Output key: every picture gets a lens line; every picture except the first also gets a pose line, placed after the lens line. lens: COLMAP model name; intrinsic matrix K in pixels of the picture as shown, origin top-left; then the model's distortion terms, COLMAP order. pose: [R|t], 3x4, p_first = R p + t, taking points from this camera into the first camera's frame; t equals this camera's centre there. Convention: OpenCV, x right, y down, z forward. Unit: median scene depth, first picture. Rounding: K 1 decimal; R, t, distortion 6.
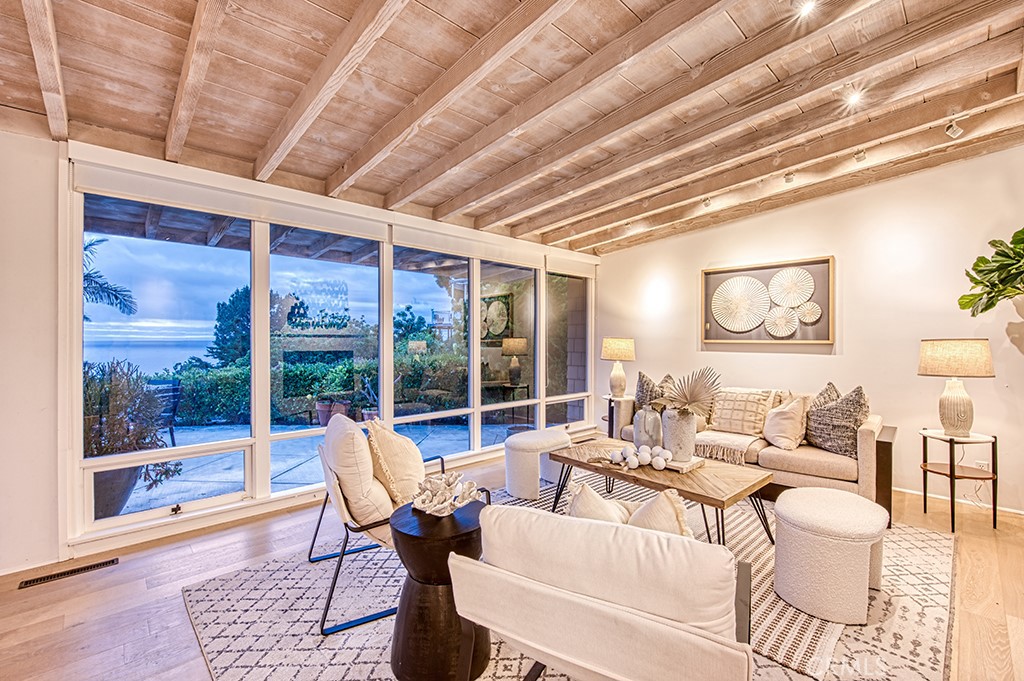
lens RADIAL K [[451.8, 0, 512.0], [0, 451.8, 340.5], [0, 0, 1]] dist [-0.009967, -0.000075]
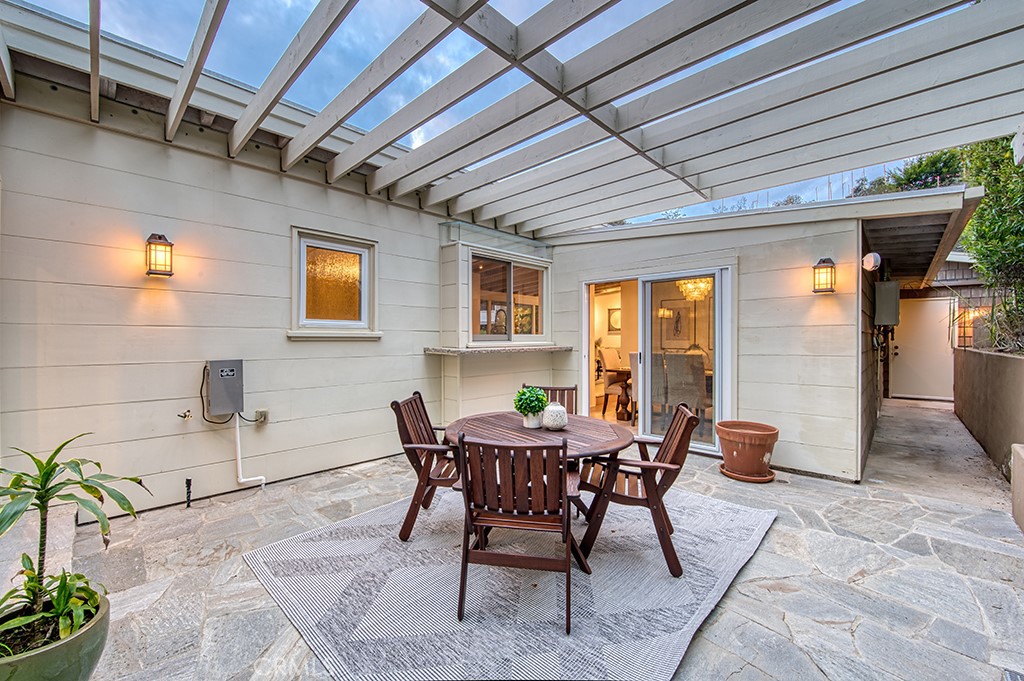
lens RADIAL K [[414.3, 0, 512.0], [0, 414.3, 340.5], [0, 0, 1]] dist [-0.001998, -0.000204]
pose [[0.999094, -0.000494, 0.042566, -0.443920], [0.000625, 0.999995, -0.003059, 0.089154], [-0.042565, 0.003083, 0.999089, -2.297131]]
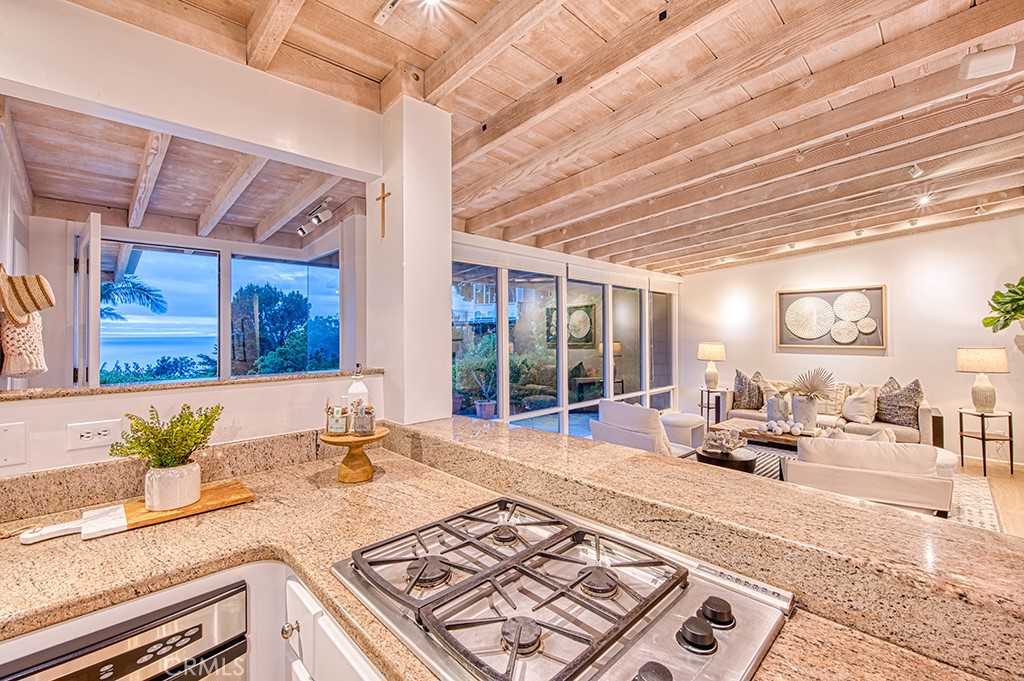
lens RADIAL K [[443.0, 0, 508.7], [0, 443.0, 328.9], [0, 0, 1]] dist [-0.011033, -0.000014]
pose [[0.999963, -0.006572, 0.005637, -0.474935], [0.006659, 0.999857, -0.015556, -0.041867], [-0.005534, 0.015593, 0.999863, -0.358851]]
